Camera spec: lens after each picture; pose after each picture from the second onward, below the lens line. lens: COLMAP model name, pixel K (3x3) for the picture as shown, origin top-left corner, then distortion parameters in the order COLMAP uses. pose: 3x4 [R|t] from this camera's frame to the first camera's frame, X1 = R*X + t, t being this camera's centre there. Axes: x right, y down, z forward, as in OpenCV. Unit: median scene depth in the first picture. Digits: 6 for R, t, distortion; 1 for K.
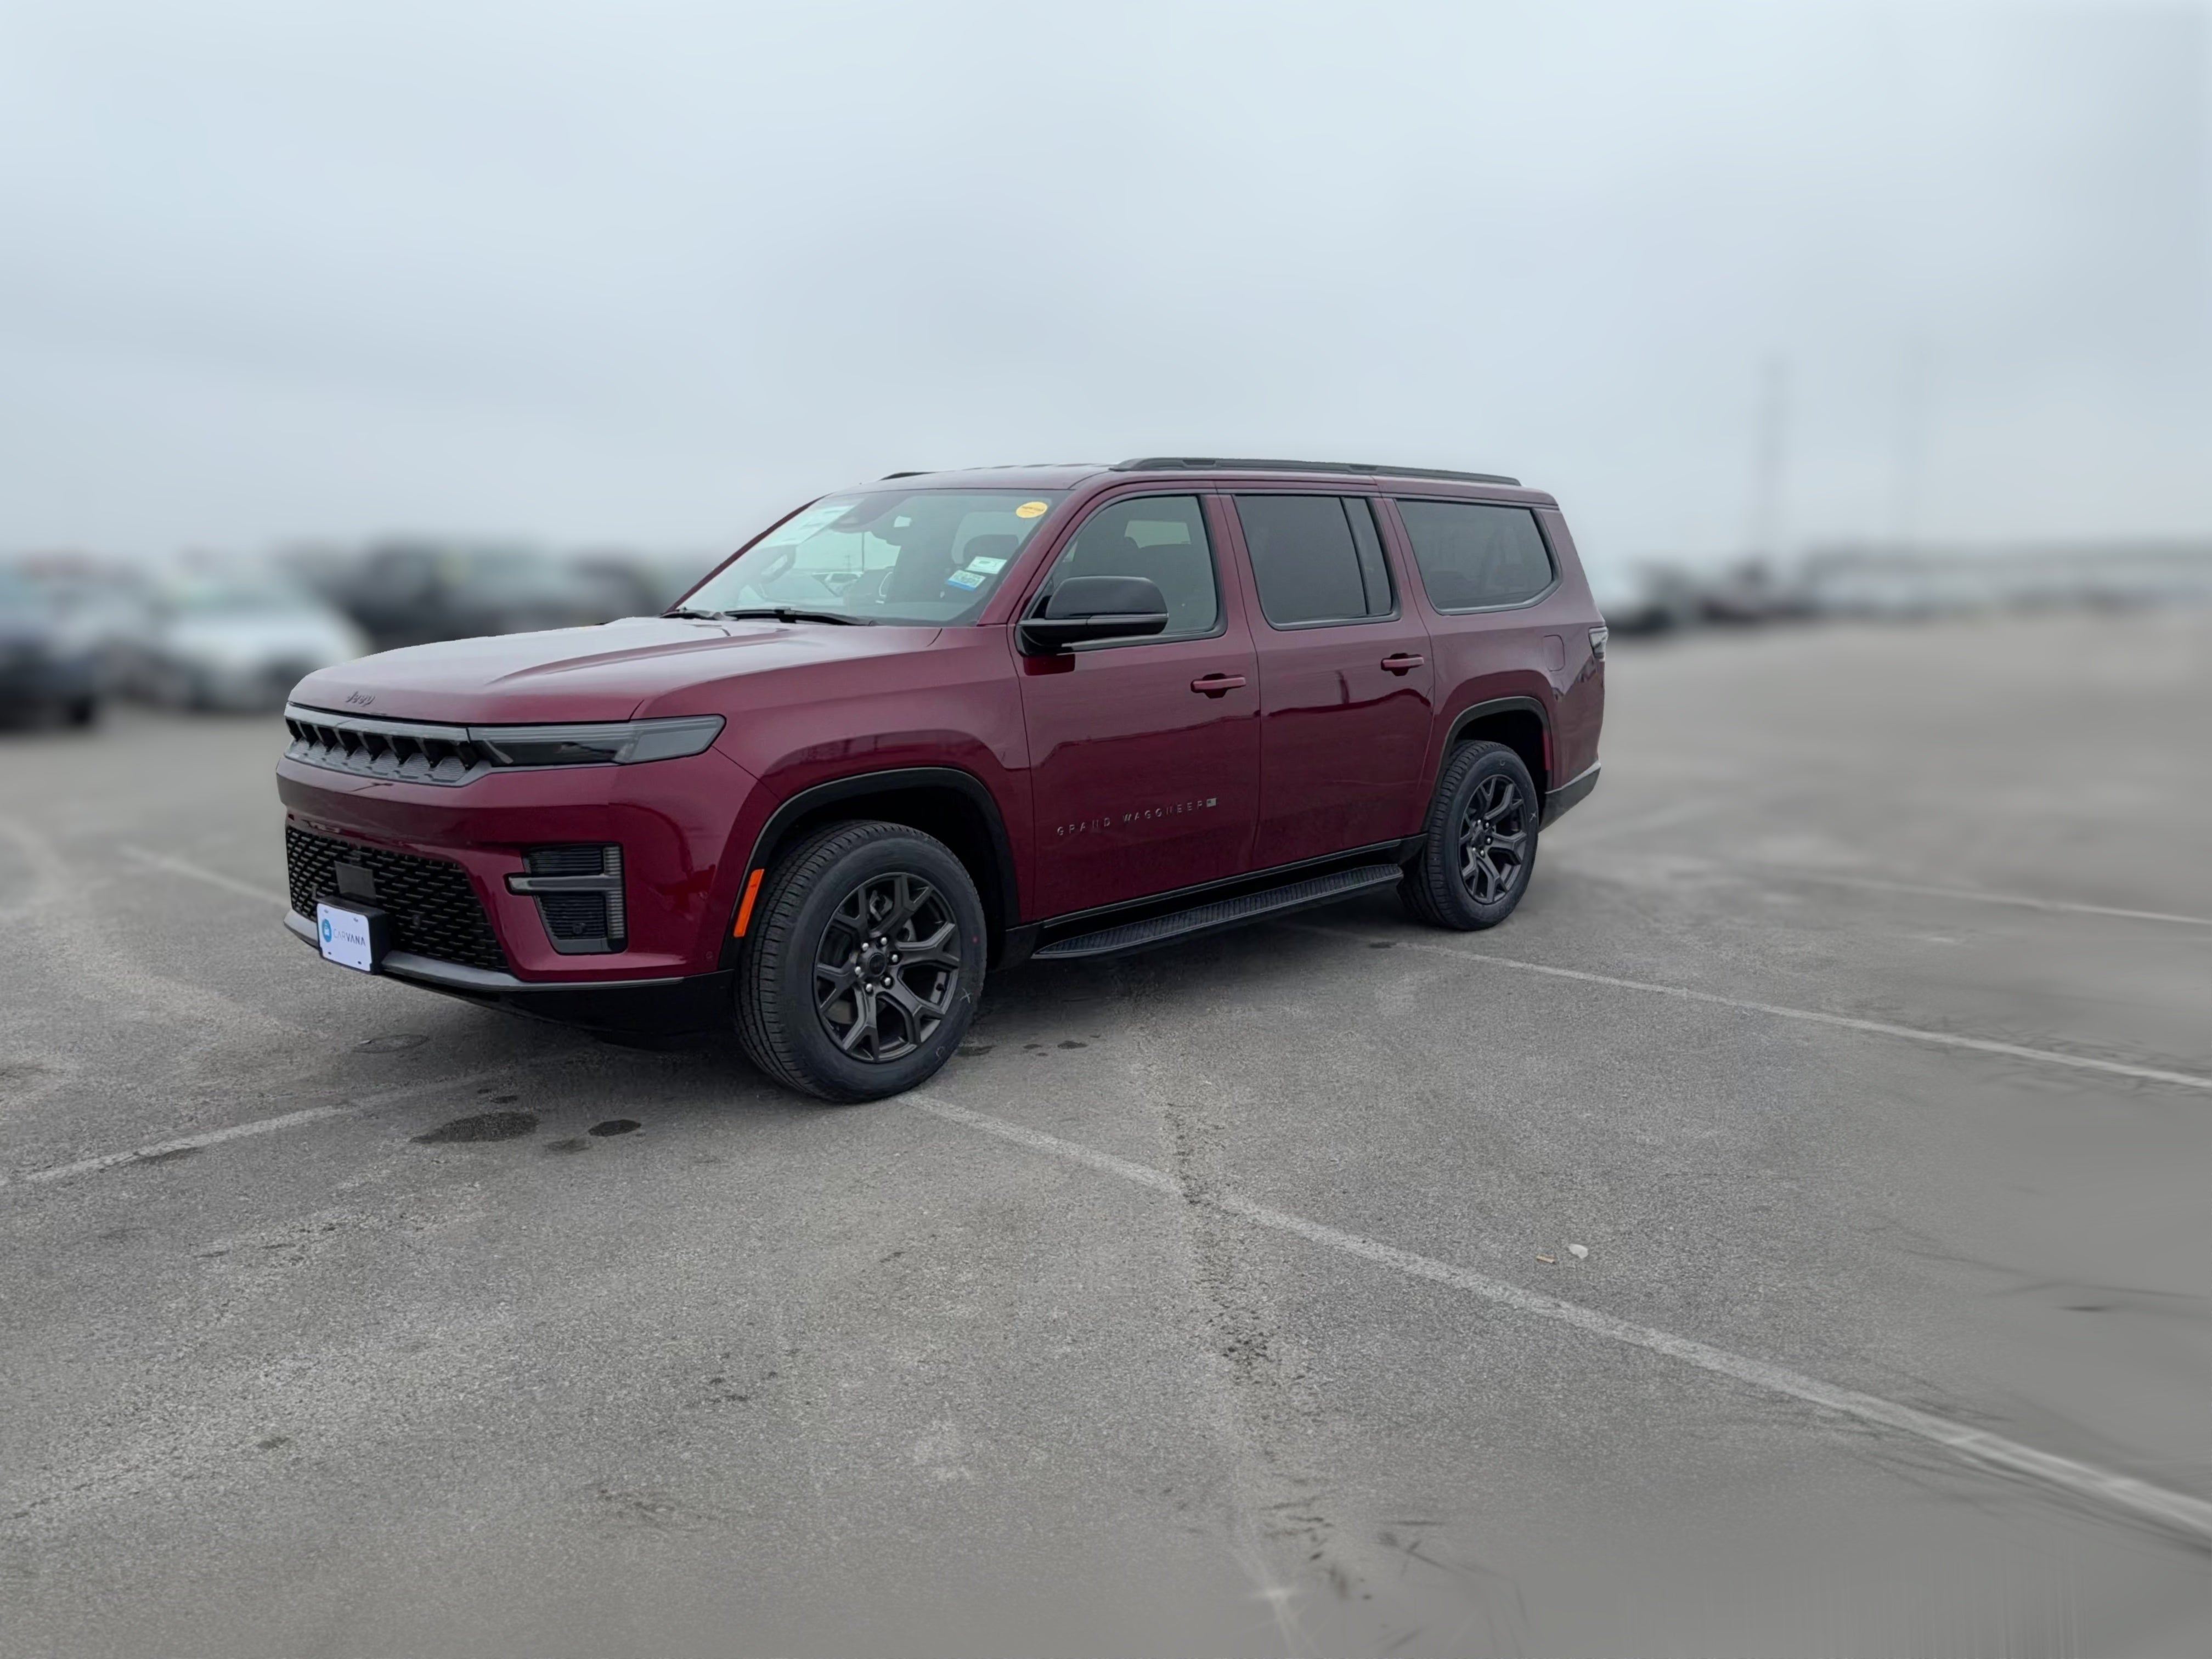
lens RADIAL K [[1712.5, 0, 1120.8], [0, 1712.5, 836.2], [0, 0, 1]] dist [0.087739, -0.116692]
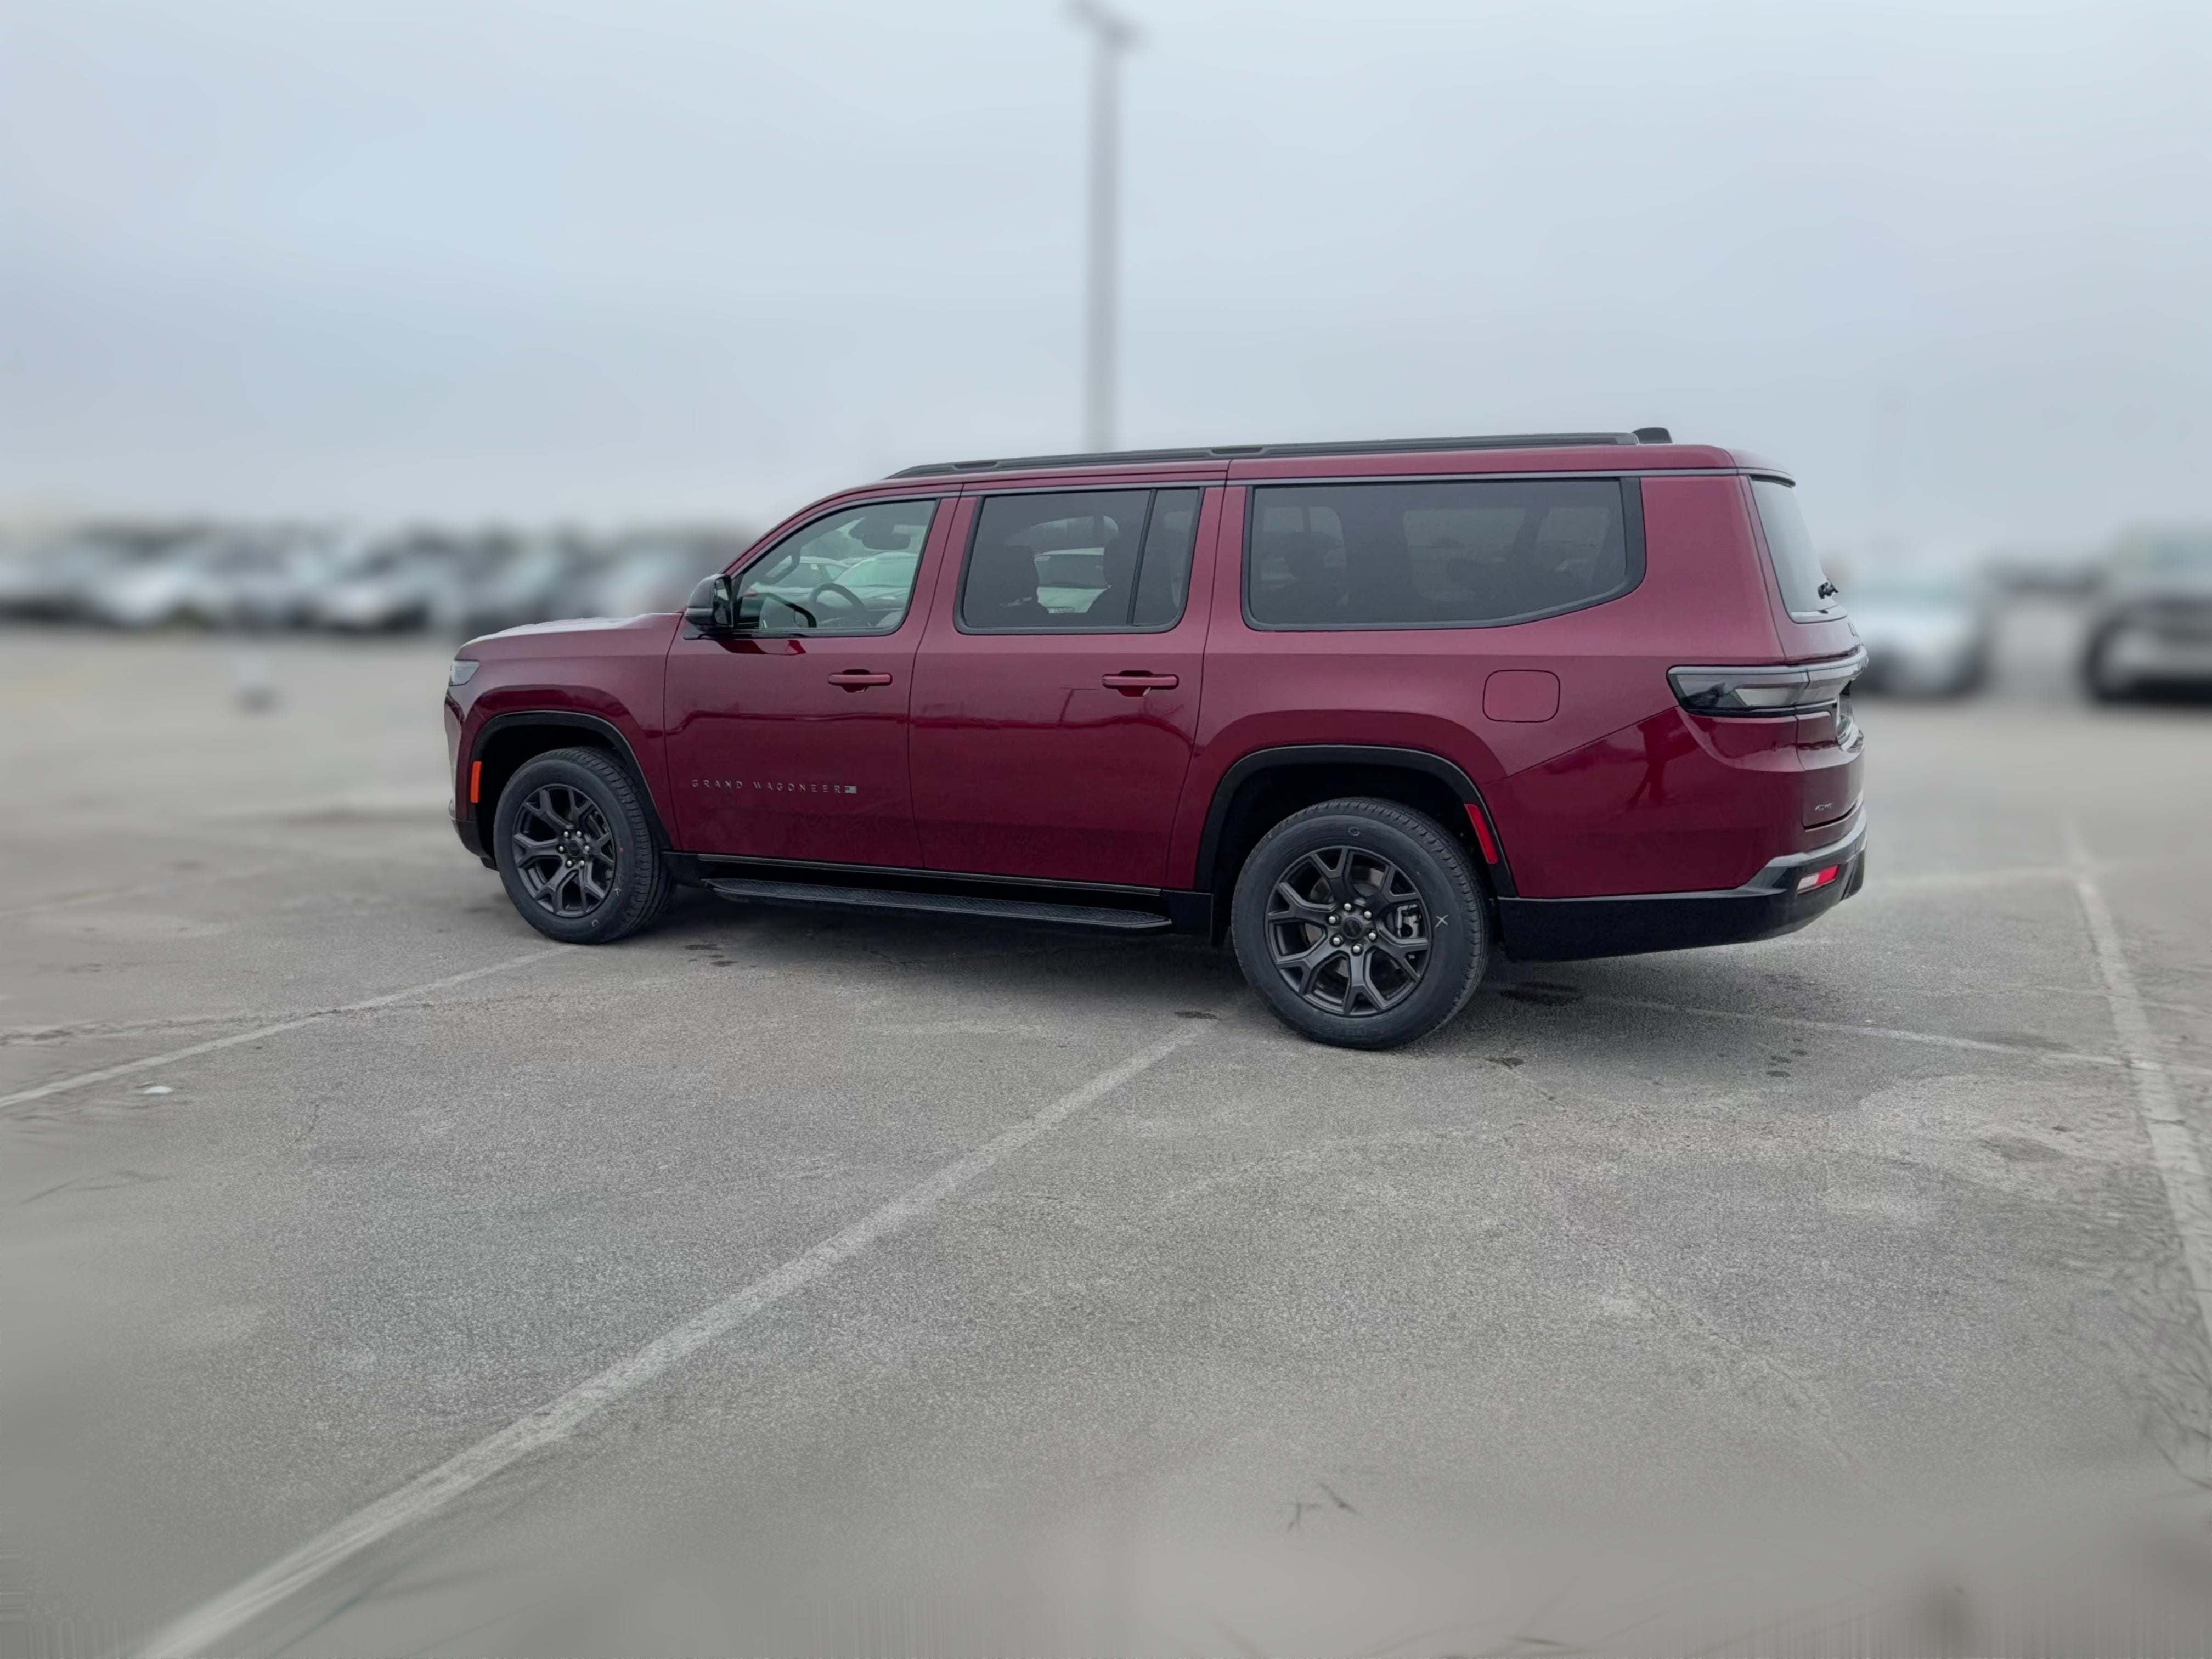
lens RADIAL K [[1707.6, 0, 1124.1], [0, 1707.6, 827.8], [0, 0, 1]] dist [0.035064, -0.058766]
pose [[0.276838, 0.158355, -0.947779, 1.273170], [-0.138584, 0.982596, 0.123693, -0.173580], [0.950871, 0.097104, 0.293965, 0.975853]]
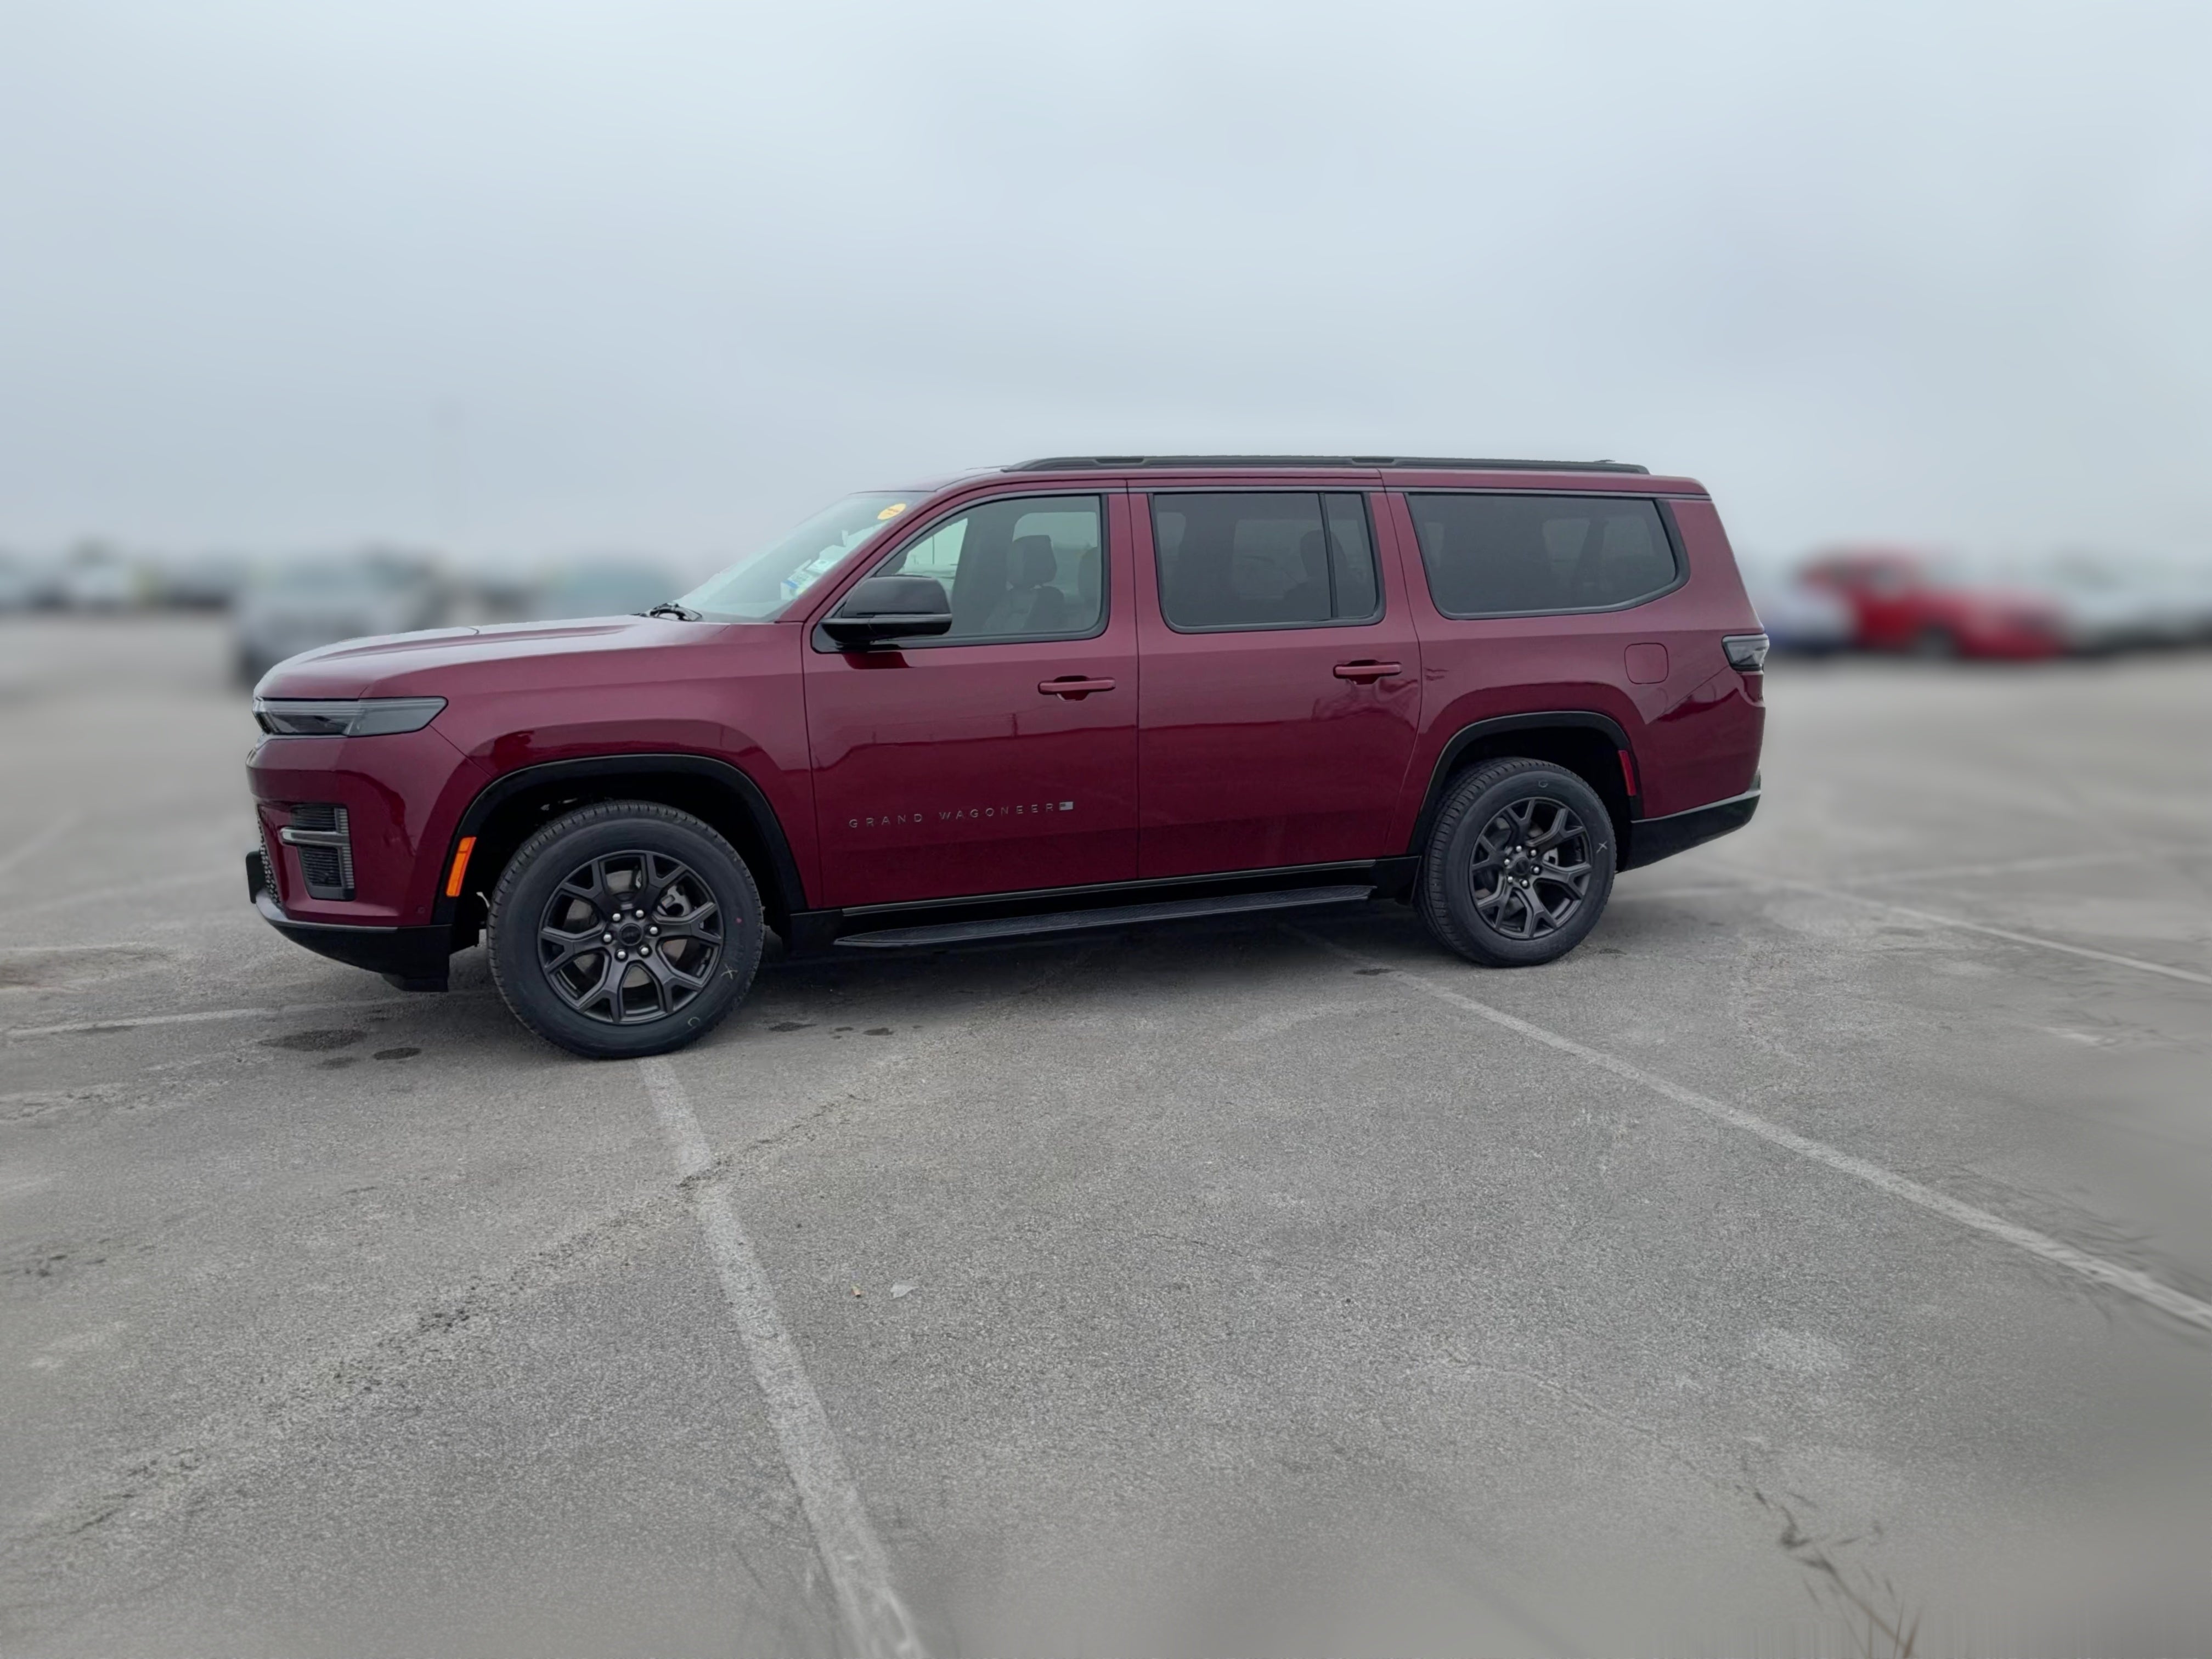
lens RADIAL K [[1712.5, 0, 1120.8], [0, 1712.5, 836.2], [0, 0, 1]] dist [0.087739, -0.116692]
pose [[0.910513, 0.070141, -0.407488, 0.554945], [-0.066488, 0.997519, 0.023138, -0.031245], [0.408100, 0.006026, 0.912917, 0.129519]]
